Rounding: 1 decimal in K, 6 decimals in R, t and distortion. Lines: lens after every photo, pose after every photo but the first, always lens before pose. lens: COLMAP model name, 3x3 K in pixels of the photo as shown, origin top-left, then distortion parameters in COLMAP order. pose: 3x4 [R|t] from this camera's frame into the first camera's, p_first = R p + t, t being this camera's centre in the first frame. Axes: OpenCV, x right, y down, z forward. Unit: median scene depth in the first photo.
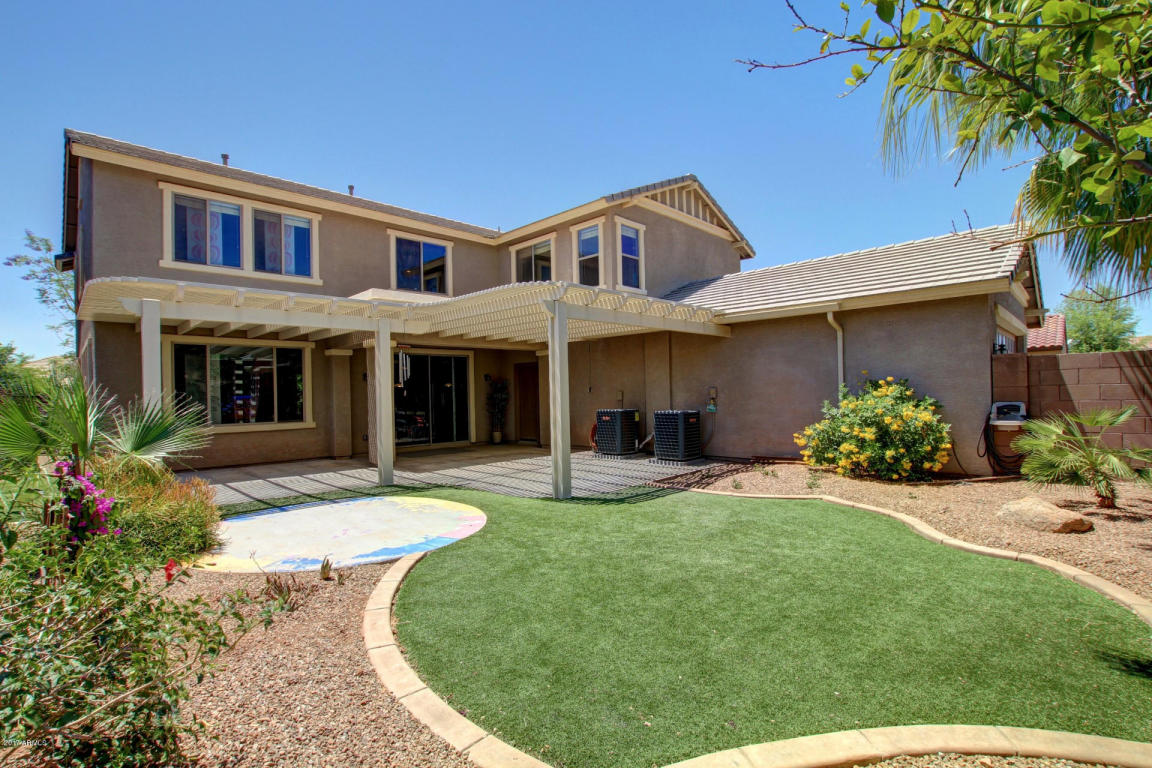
lens RADIAL K [[530.5, 0, 574.3], [0, 530.5, 384.4], [0, 0, 1]] dist [-0.015389, 0.000661]
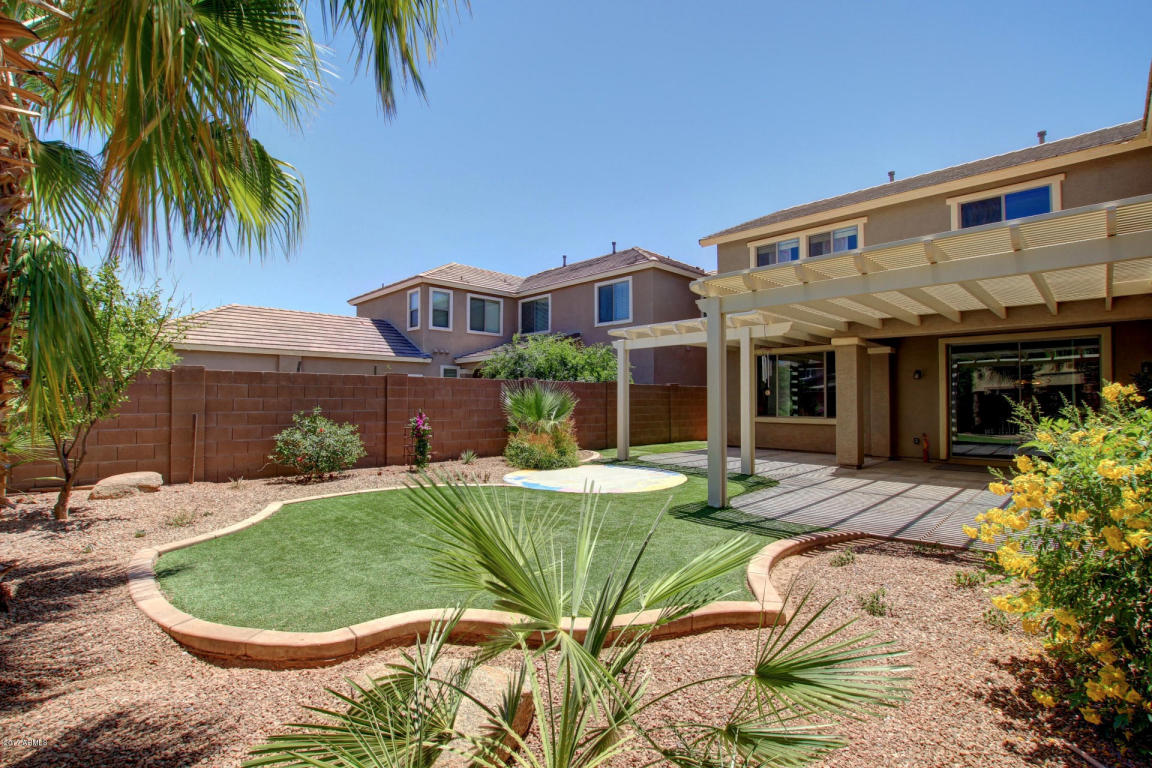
lens RADIAL K [[530.5, 0, 574.5], [0, 530.5, 390.3], [0, 0, 1]] dist [-0.015389, 0.000661]
pose [[-0.004746, 0.004828, -0.999977, 0.570750], [0.009317, 0.999945, 0.004784, 0.002720], [0.999945, -0.009294, -0.004791, 0.465329]]
